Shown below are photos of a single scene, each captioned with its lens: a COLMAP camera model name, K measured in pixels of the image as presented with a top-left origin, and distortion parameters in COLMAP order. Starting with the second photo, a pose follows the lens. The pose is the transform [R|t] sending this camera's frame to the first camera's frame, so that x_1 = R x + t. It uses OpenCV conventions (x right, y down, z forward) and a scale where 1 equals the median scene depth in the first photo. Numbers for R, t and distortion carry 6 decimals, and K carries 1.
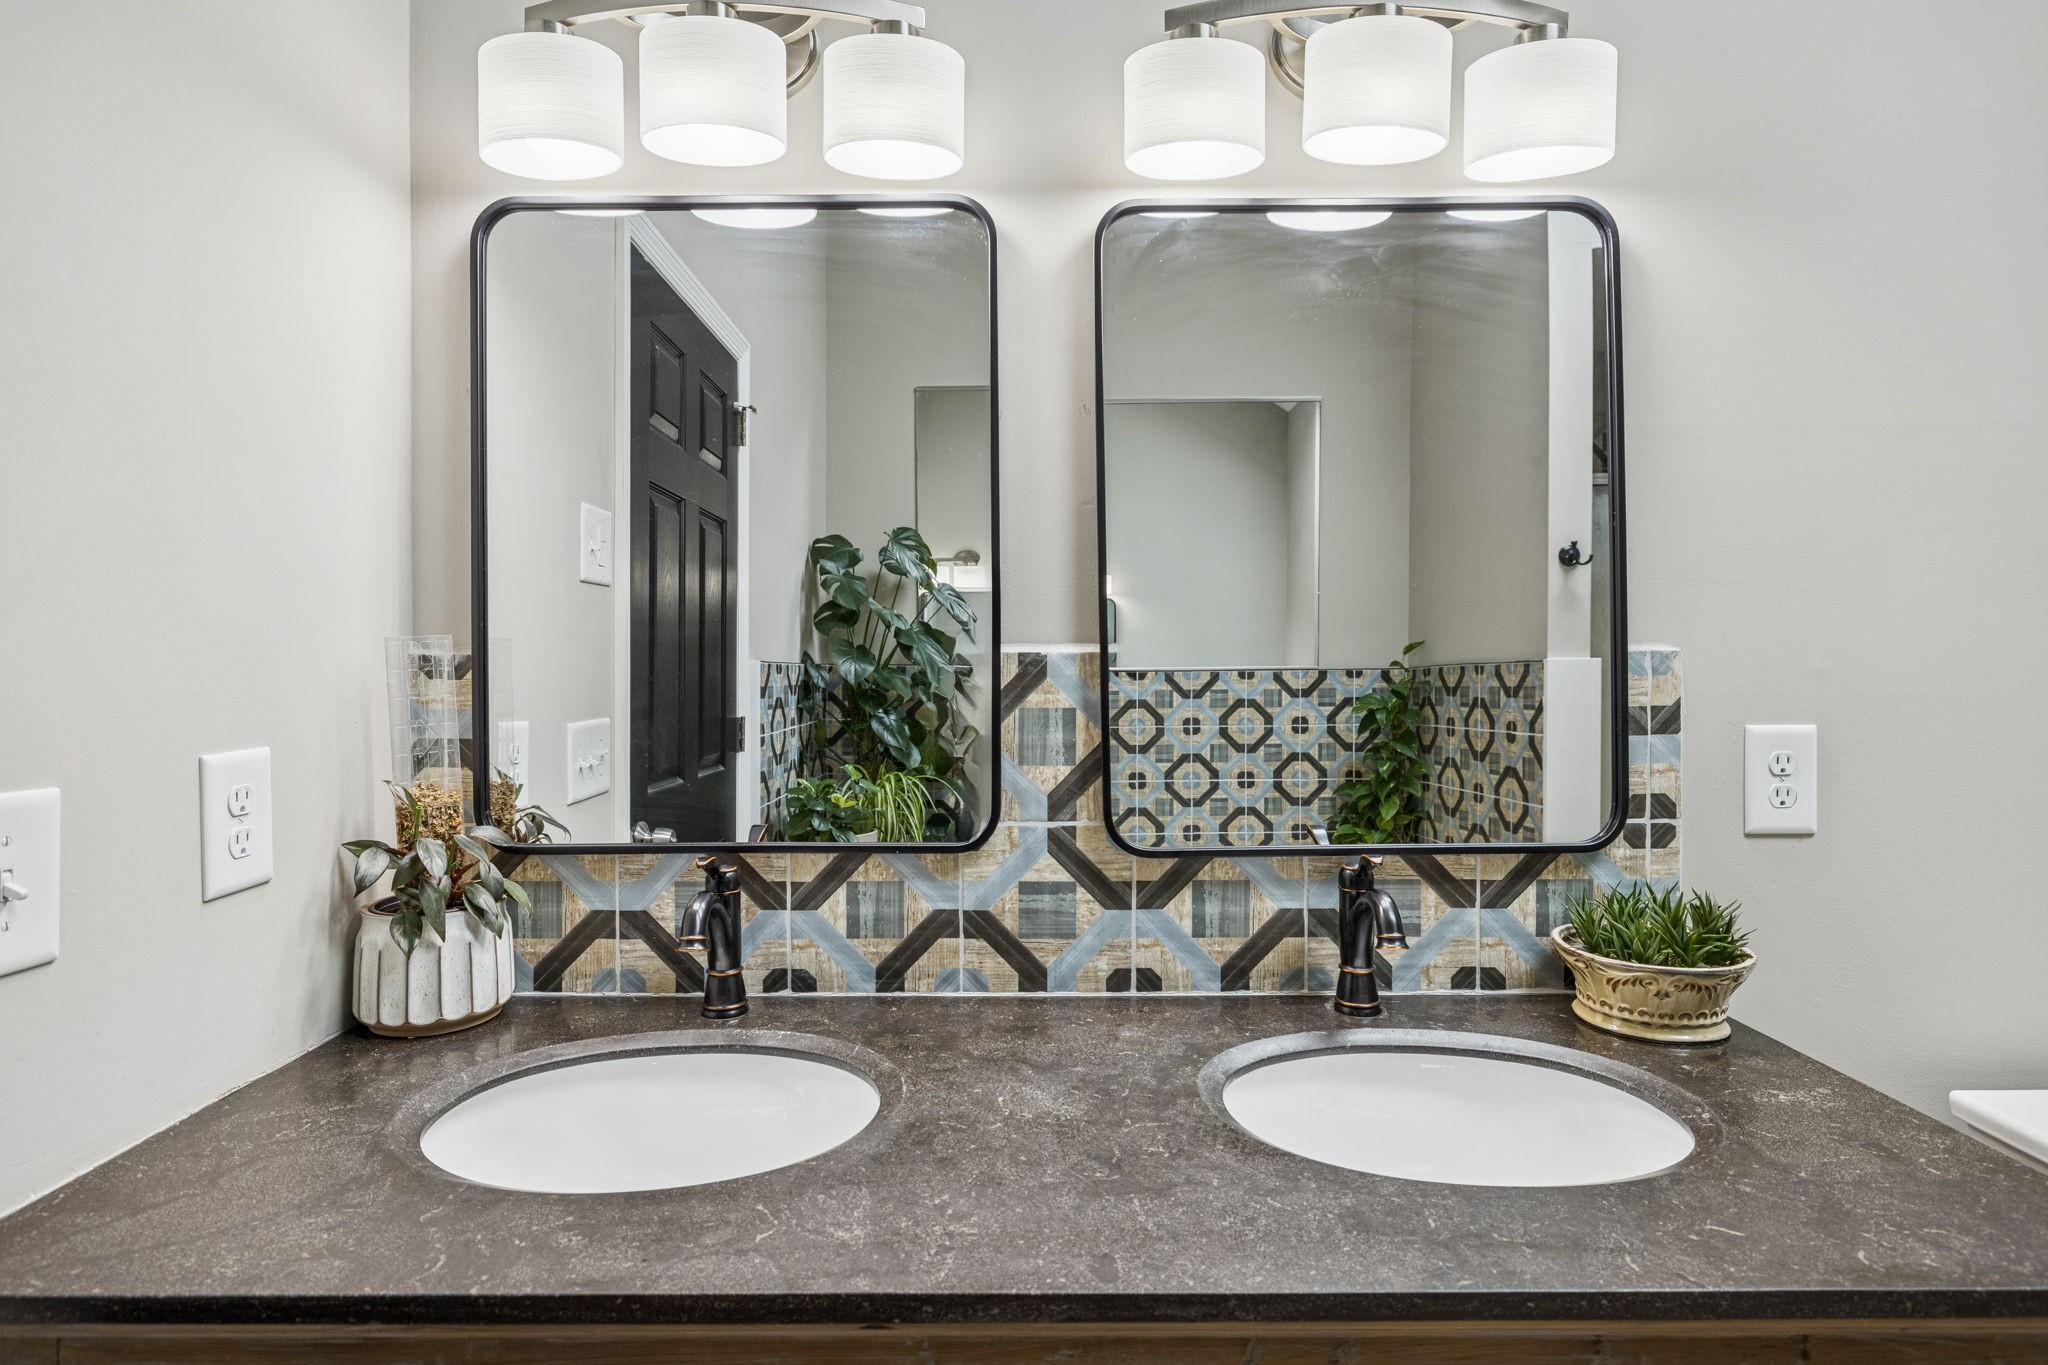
lens RADIAL K [[1046.2, 0, 1021.5], [0, 1046.2, 683.1], [0, 0, 1]] dist [0.006610, -0.001493]
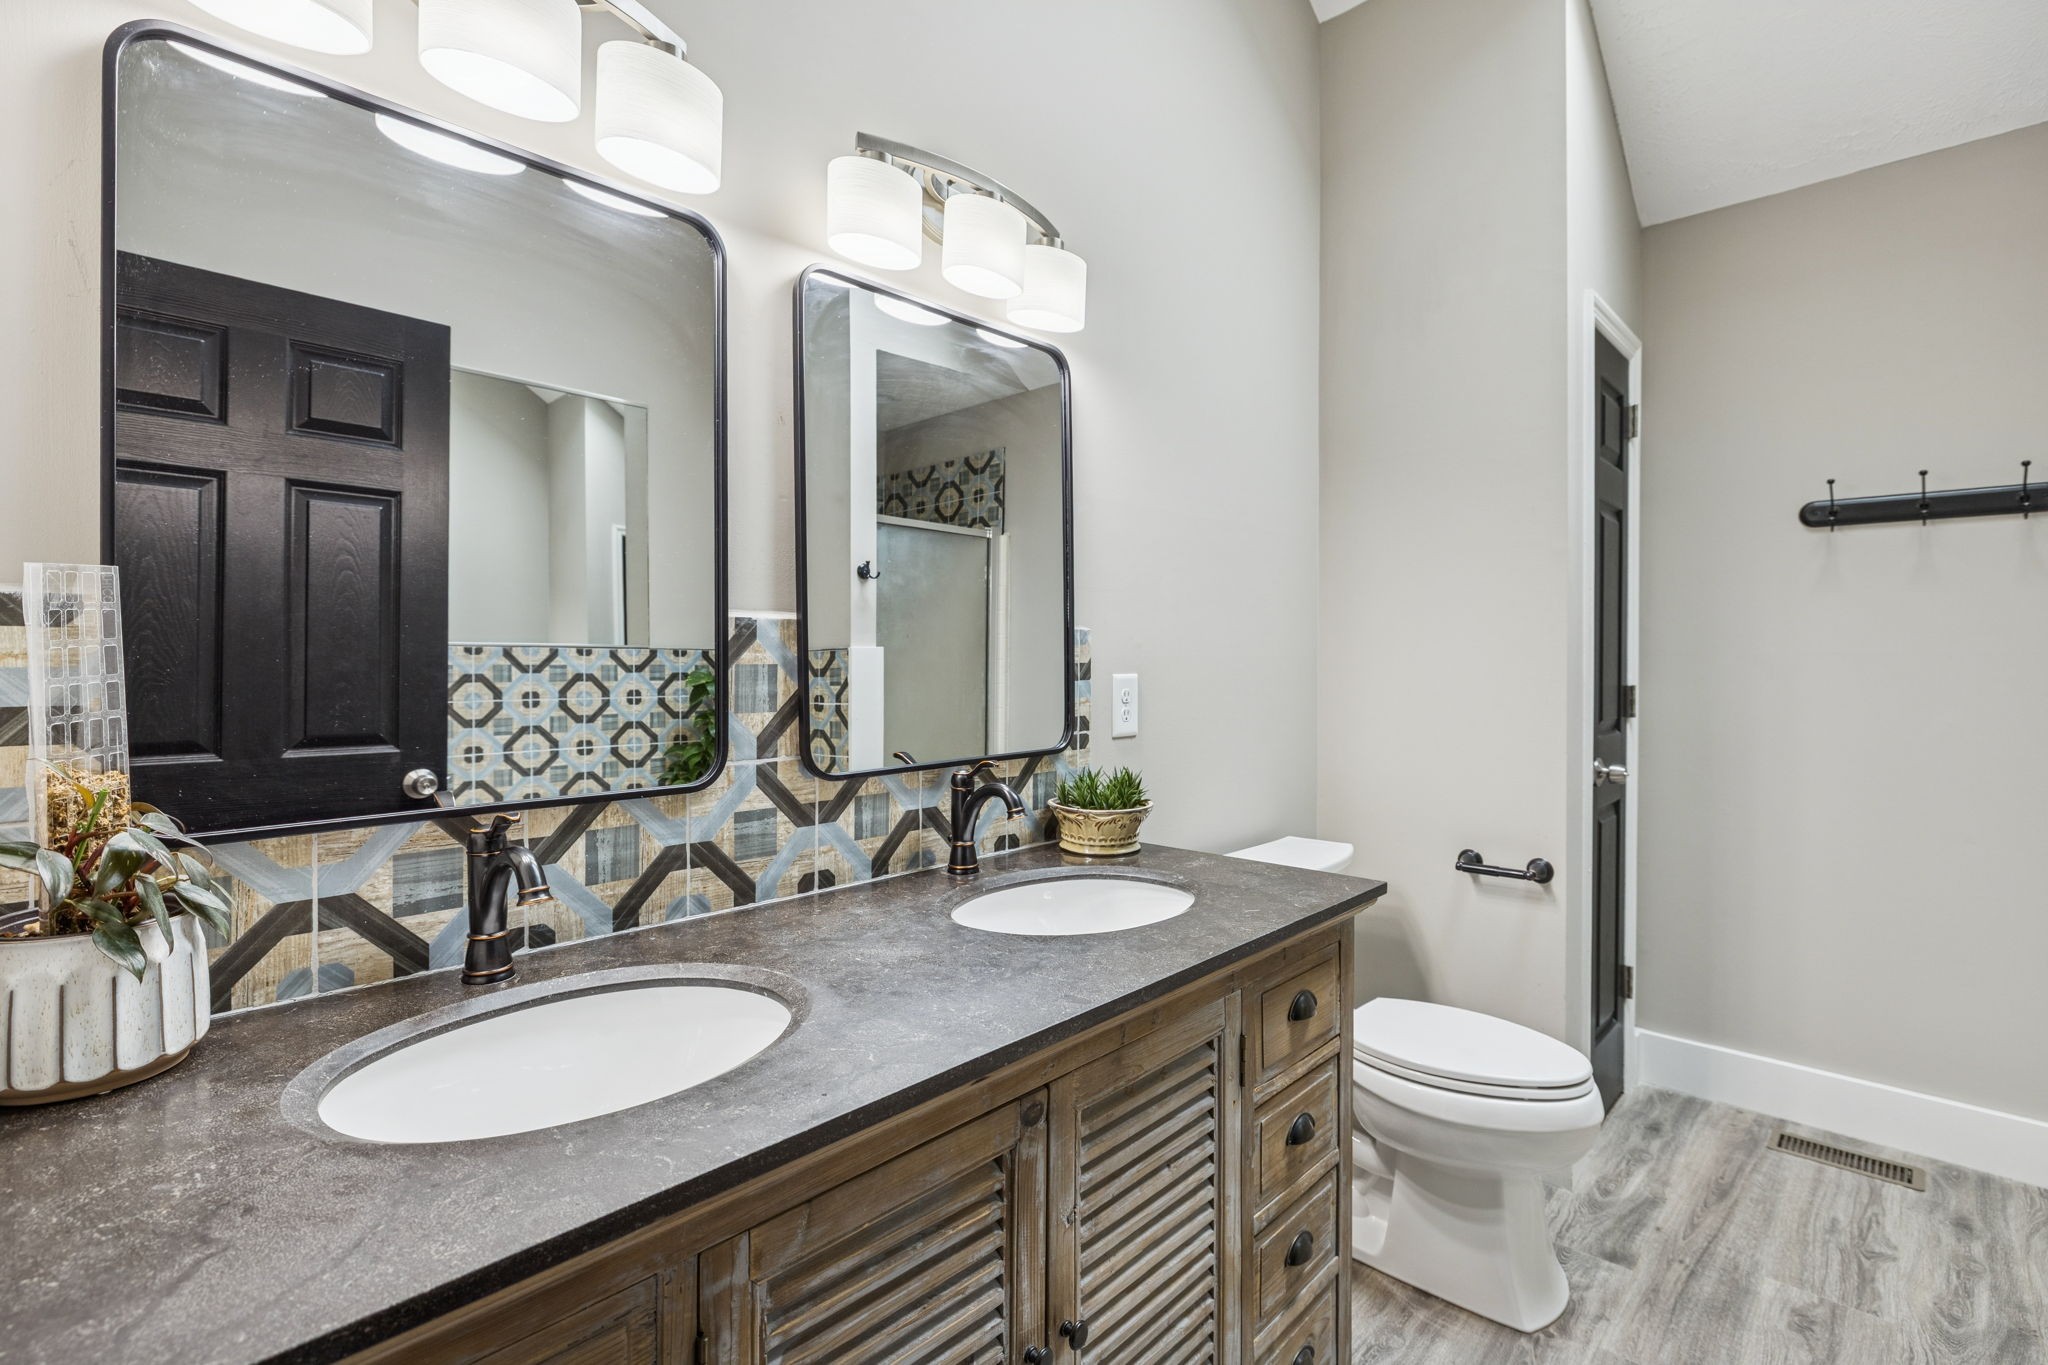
lens RADIAL K [[946.3, 0, 1023.5], [0, 946.3, 671.0], [0, 0, 1]] dist [-0.001186, 0.000421]
pose [[0.683457, -0.004857, 0.729974, -0.553992], [0.001516, 0.999985, 0.005234, 0.025902], [-0.729989, -0.002471, 0.683455, 0.040162]]
